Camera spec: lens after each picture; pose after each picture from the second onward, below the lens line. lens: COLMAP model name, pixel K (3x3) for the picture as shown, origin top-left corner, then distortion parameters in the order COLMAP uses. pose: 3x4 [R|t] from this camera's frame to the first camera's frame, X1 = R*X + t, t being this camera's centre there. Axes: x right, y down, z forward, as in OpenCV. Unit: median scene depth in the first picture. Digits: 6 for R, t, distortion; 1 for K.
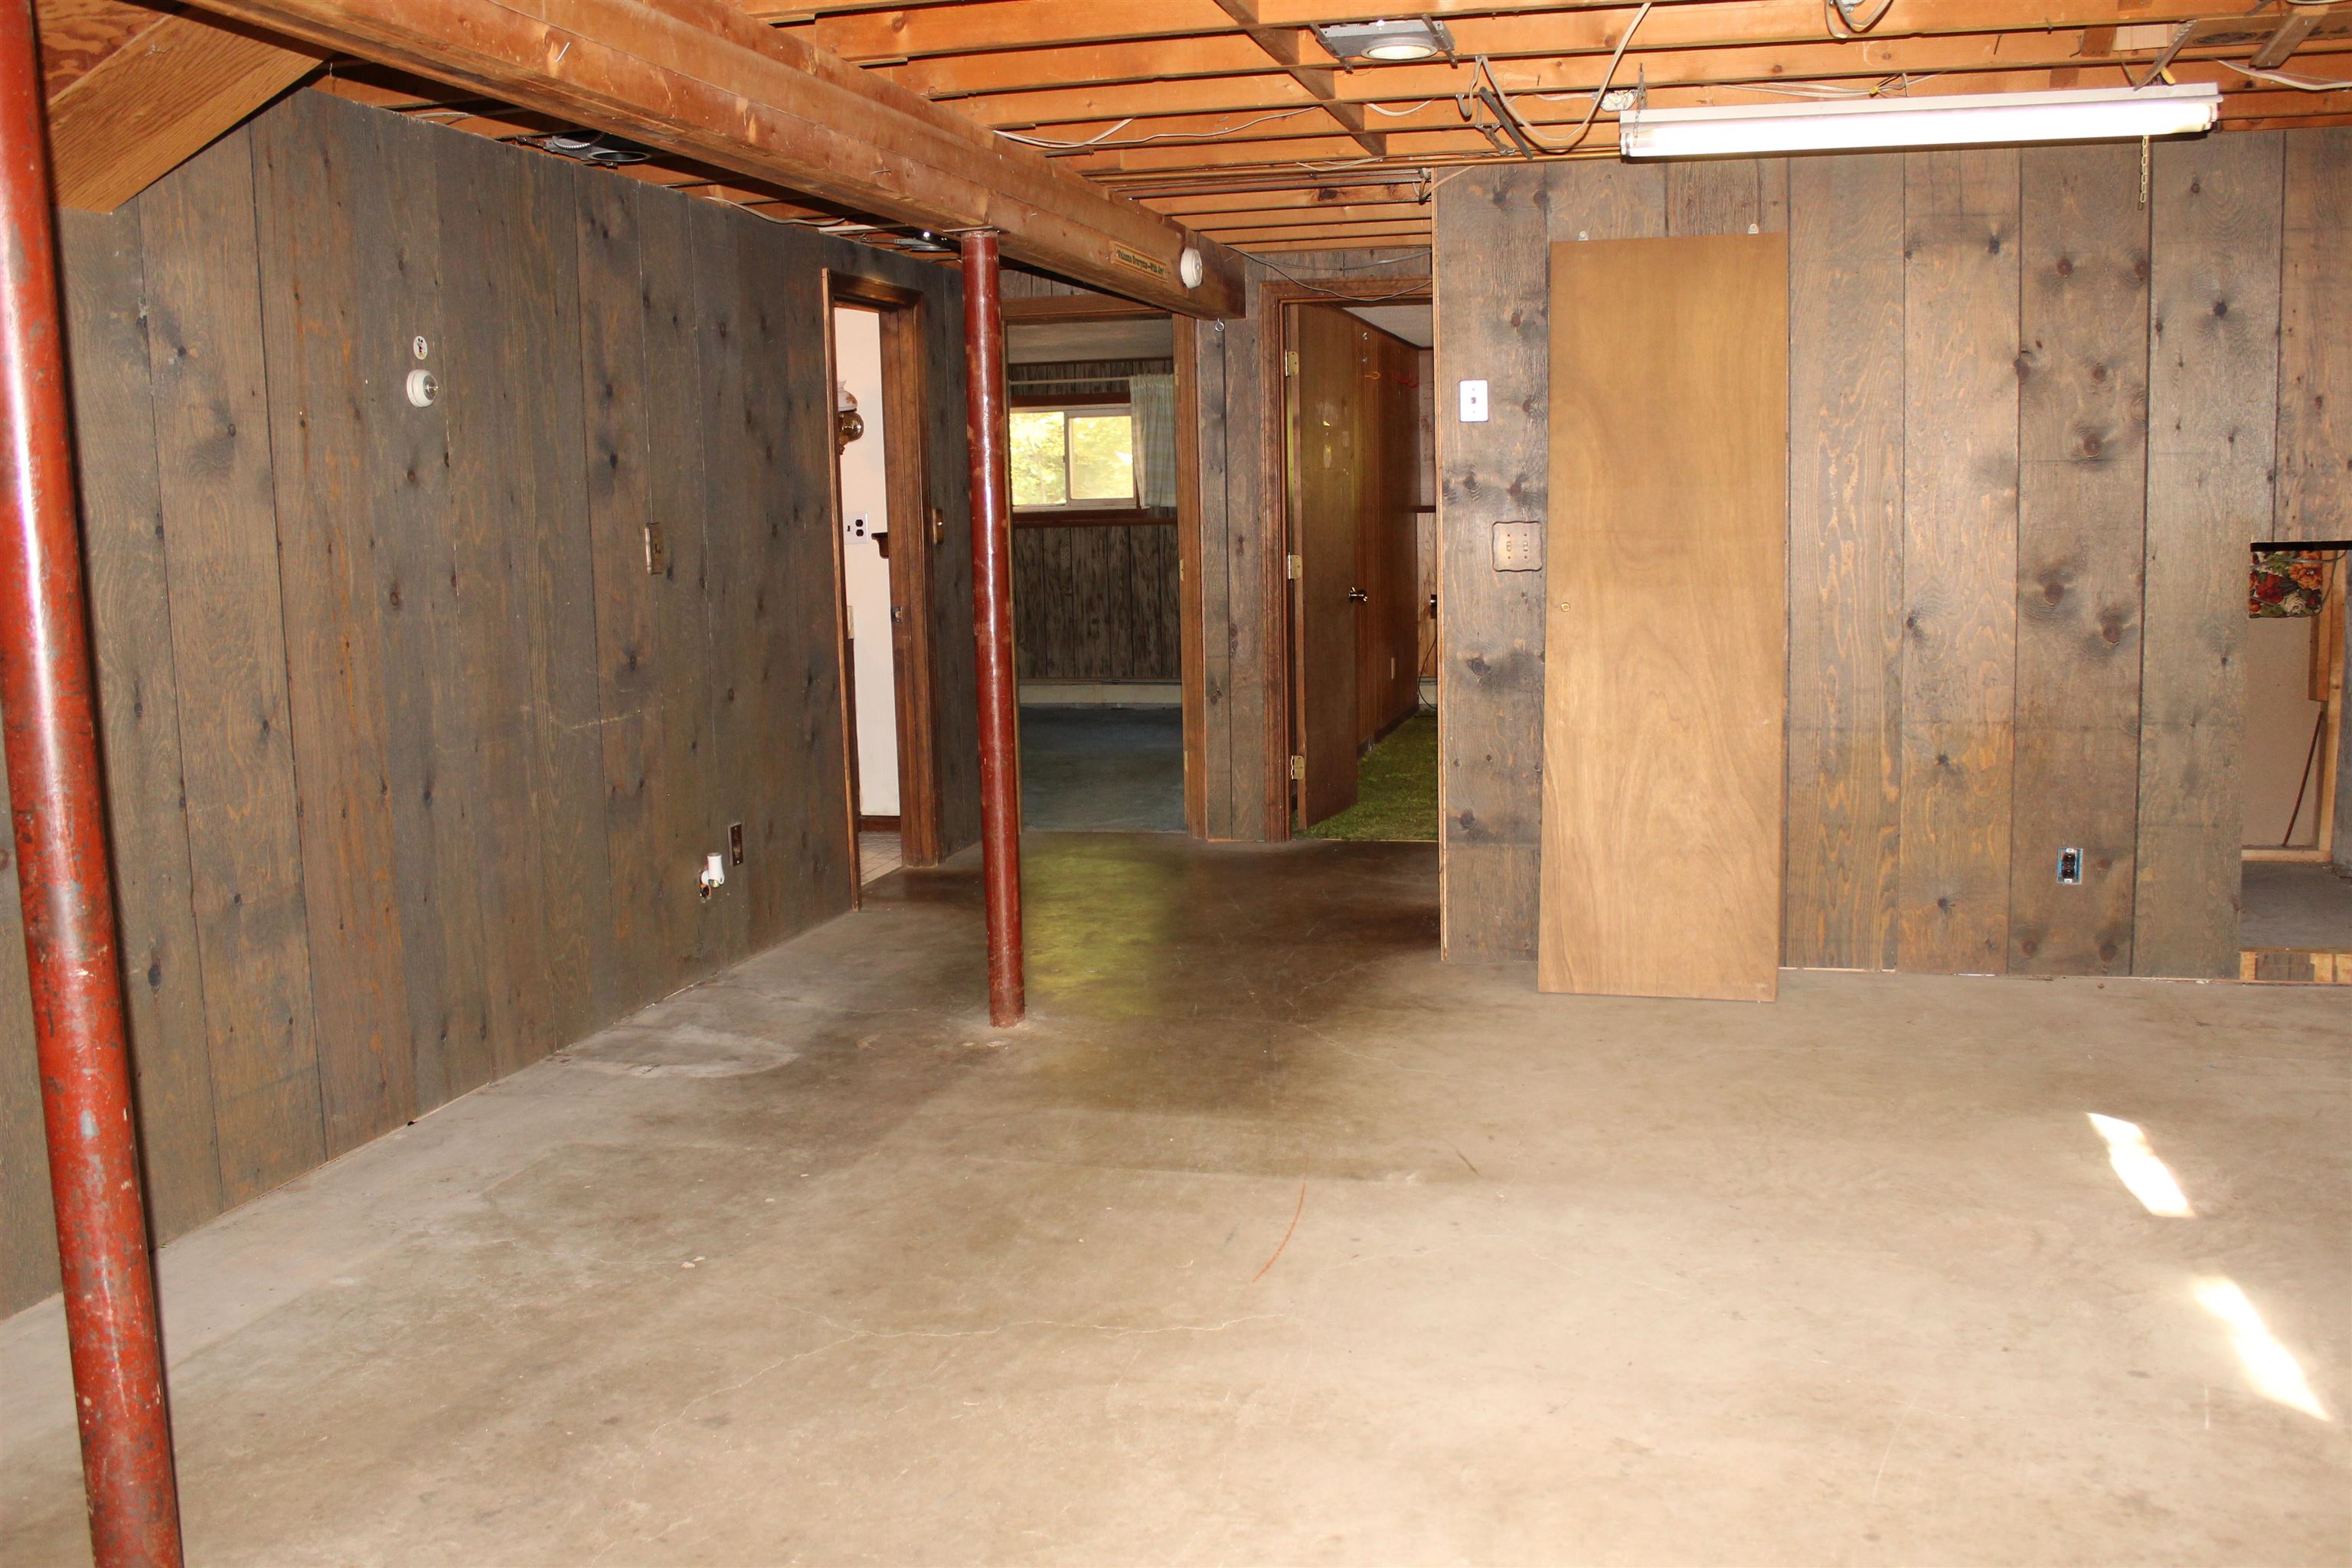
lens RADIAL K [[2064.7, 0, 1174.6], [0, 2064.7, 783.3], [0, 0, 1]] dist [-0.143176, 0.123591]
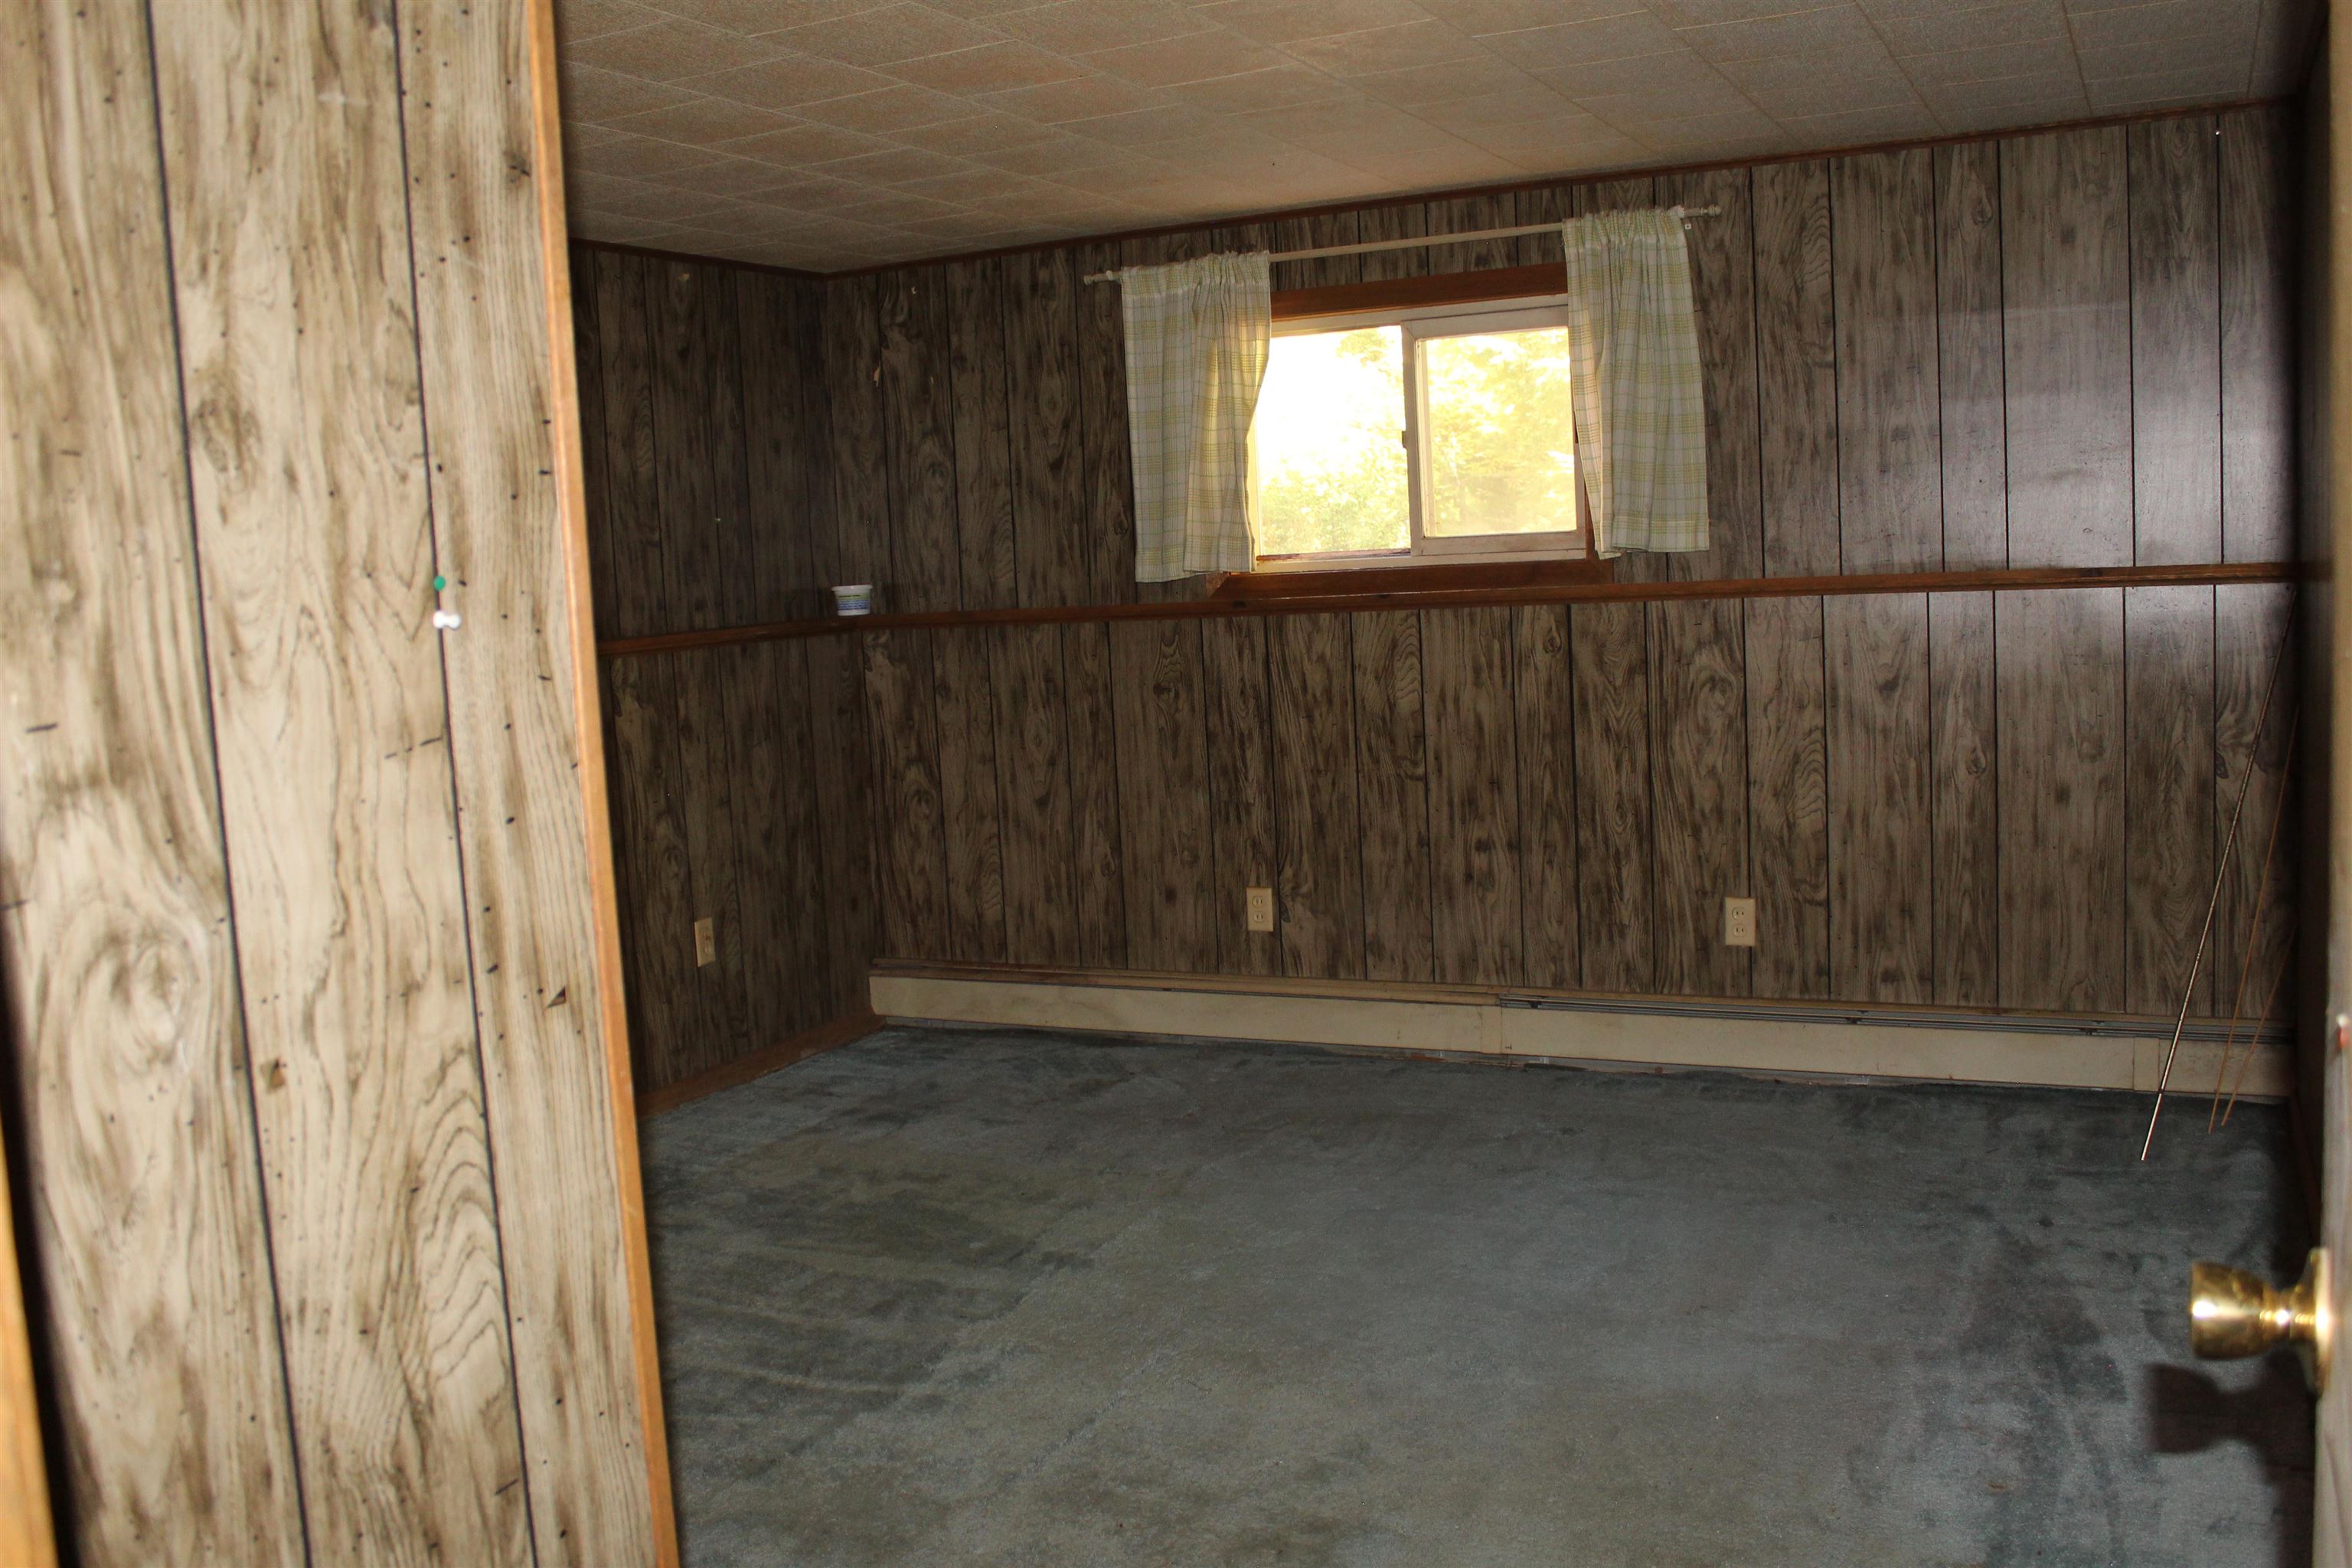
lens RADIAL K [[2064.7, 0, 1176.1], [0, 2064.7, 782.4], [0, 0, 1]] dist [-0.143176, 0.123591]
pose [[0.976667, -0.004295, -0.214718, -0.011311], [0.000748, 0.999862, -0.016600, -0.084500], [0.214760, 0.016052, 0.976535, 0.603686]]
